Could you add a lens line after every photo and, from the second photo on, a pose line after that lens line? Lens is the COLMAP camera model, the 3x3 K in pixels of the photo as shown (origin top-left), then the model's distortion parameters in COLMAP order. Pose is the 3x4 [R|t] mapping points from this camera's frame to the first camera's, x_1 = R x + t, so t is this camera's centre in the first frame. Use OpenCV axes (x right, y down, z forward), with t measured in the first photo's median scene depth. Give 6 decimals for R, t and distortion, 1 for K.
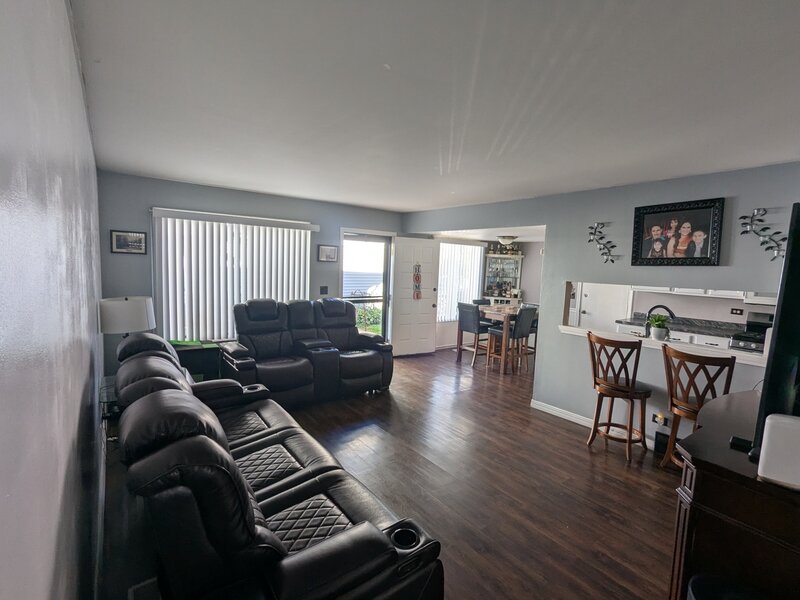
lens RADIAL K [[379.0, 0, 397.3], [0, 379.0, 300.3], [0, 0, 1]] dist [-0.002065, 0.000223]
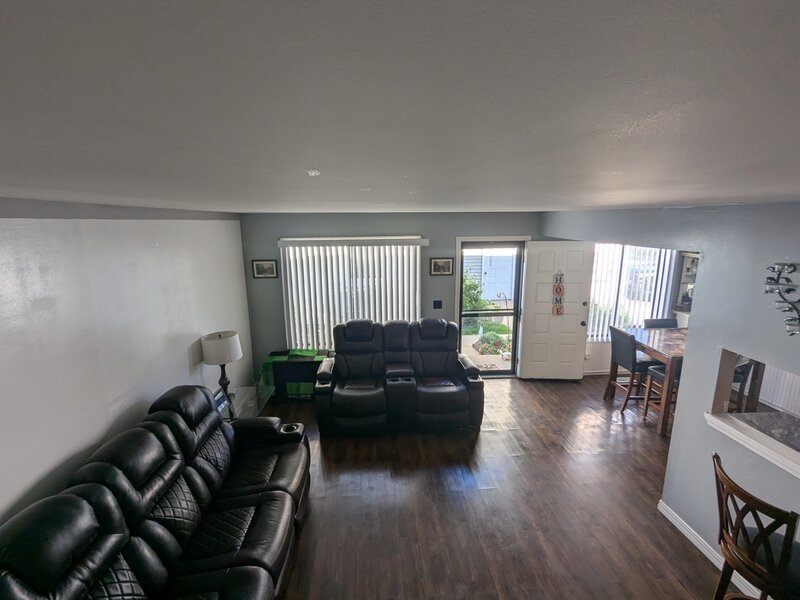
lens RADIAL K [[379.0, 0, 398.8], [0, 379.0, 302.0], [0, 0, 1]] dist [-0.002065, 0.000223]
pose [[0.838299, 0.067863, -0.540971, 0.315032], [-0.011602, 0.994219, 0.106744, -0.175299], [0.545088, -0.083207, 0.834240, 0.193093]]
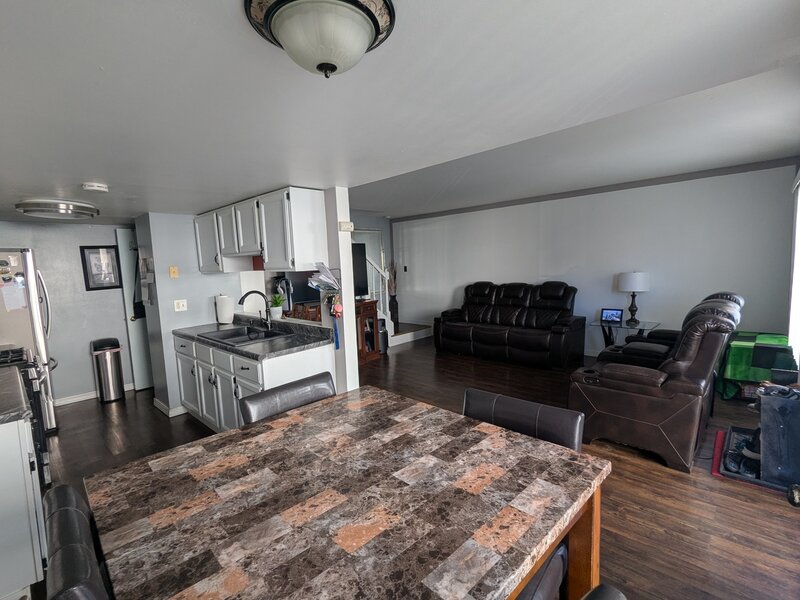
lens RADIAL K [[379.0, 0, 396.4], [0, 379.0, 299.7], [0, 0, 1]] dist [-0.002065, 0.000223]
pose [[-0.987108, 0.019046, -0.158917, 0.409901], [-0.010362, 0.983207, 0.182199, -0.123319], [0.159718, 0.181497, -0.970334, 1.700622]]
